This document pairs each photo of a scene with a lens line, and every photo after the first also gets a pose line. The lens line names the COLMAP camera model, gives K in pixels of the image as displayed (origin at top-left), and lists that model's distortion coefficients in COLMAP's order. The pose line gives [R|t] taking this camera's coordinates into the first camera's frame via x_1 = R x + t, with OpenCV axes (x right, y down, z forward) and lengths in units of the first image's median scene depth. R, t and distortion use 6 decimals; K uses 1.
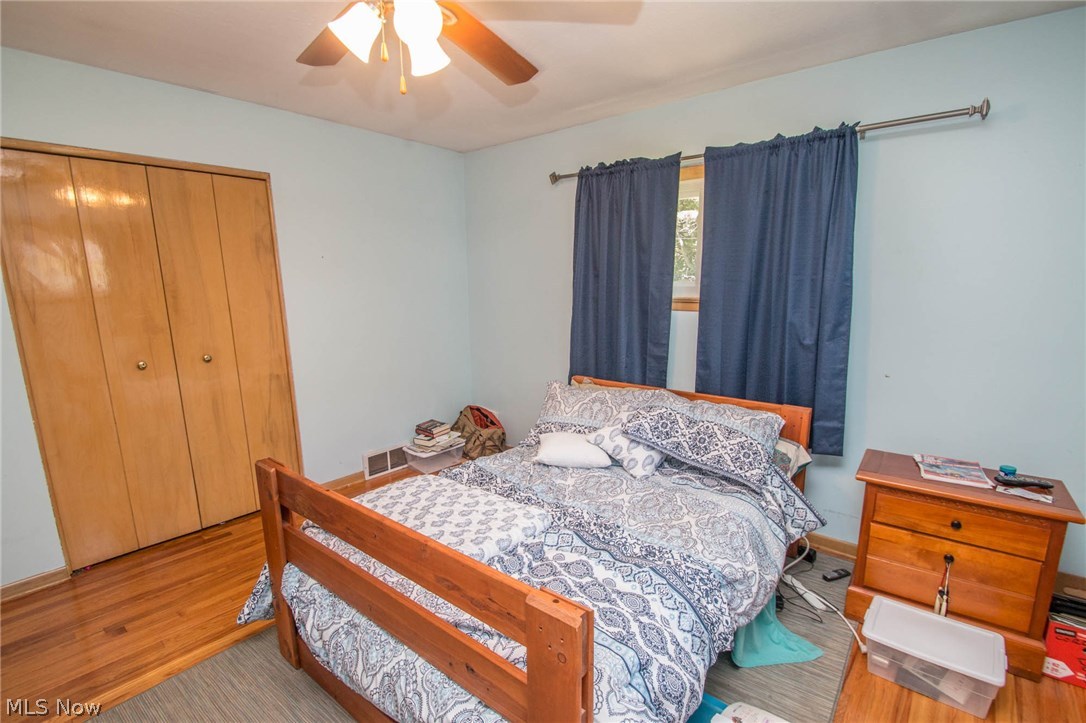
lens RADIAL K [[501.1, 0, 552.4], [0, 501.1, 380.2], [0, 0, 1]] dist [0.012119, -0.016471]
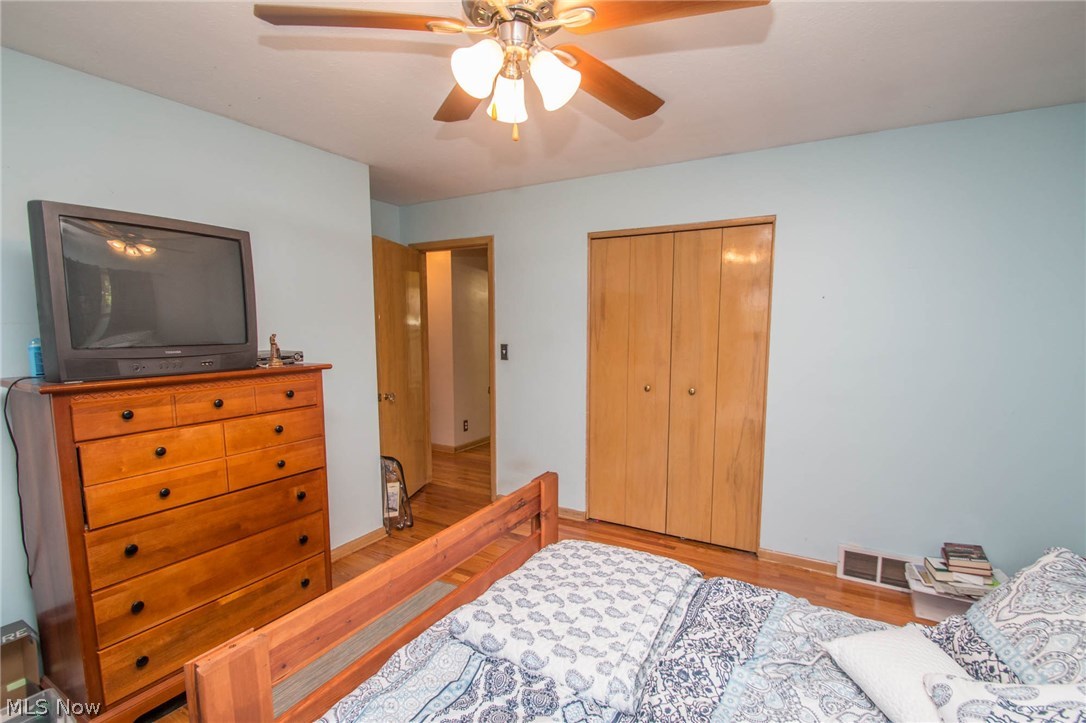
lens RADIAL K [[501.1, 0, 552.4], [0, 501.1, 380.2], [0, 0, 1]] dist [0.012119, -0.016471]
pose [[0.159664, 0.114733, -0.980481, 0.352432], [-0.194932, 0.977331, 0.082621, -0.095403], [0.967734, 0.177936, 0.178409, 0.463820]]
